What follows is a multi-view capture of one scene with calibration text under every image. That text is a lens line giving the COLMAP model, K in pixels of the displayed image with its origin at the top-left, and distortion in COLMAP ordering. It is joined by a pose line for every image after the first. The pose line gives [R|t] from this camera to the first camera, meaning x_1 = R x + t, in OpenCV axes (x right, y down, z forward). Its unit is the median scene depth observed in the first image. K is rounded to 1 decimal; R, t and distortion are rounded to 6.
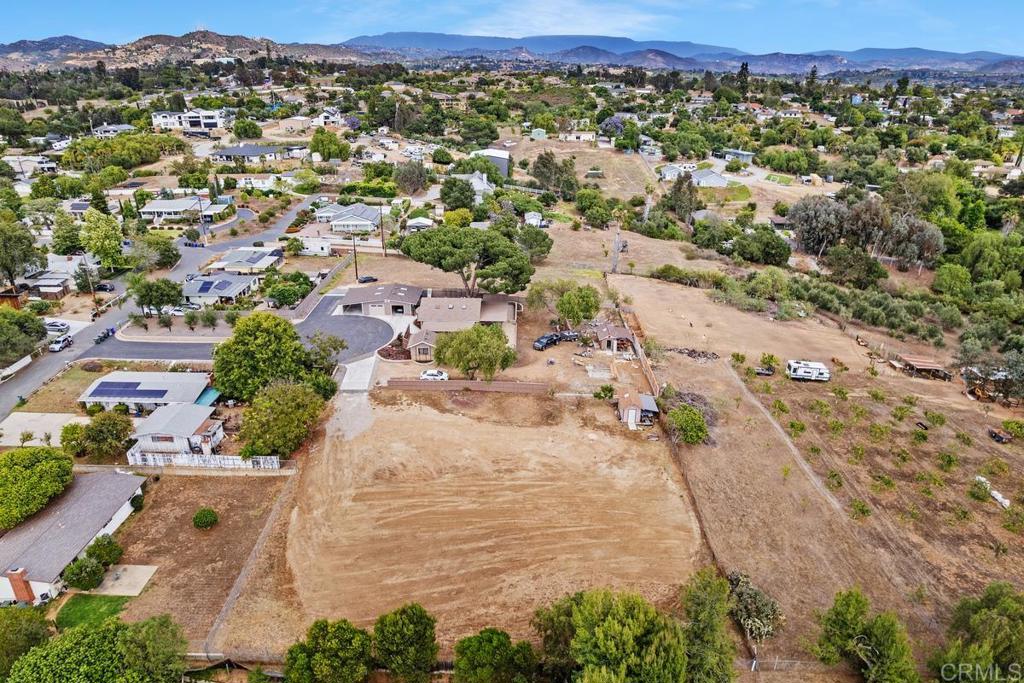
lens RADIAL K [[655.2, 0, 506.1], [0, 655.2, 343.1], [0, 0, 1]] dist [-0.081942, 0.070753]
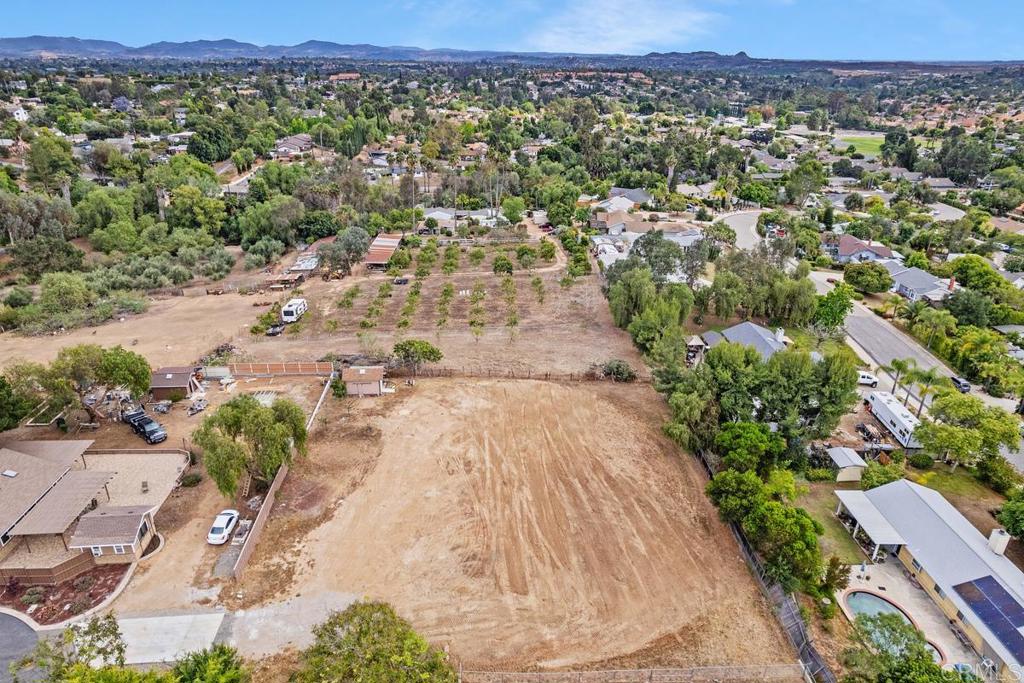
lens RADIAL K [[655.2, 0, 506.1], [0, 655.2, 343.1], [0, 0, 1]] dist [-0.081942, 0.070753]
pose [[-0.062121, -0.413887, 0.908206, -0.839219], [0.396357, 0.824902, 0.403035, -0.317317], [-0.915992, 0.385011, 0.112803, 0.889460]]
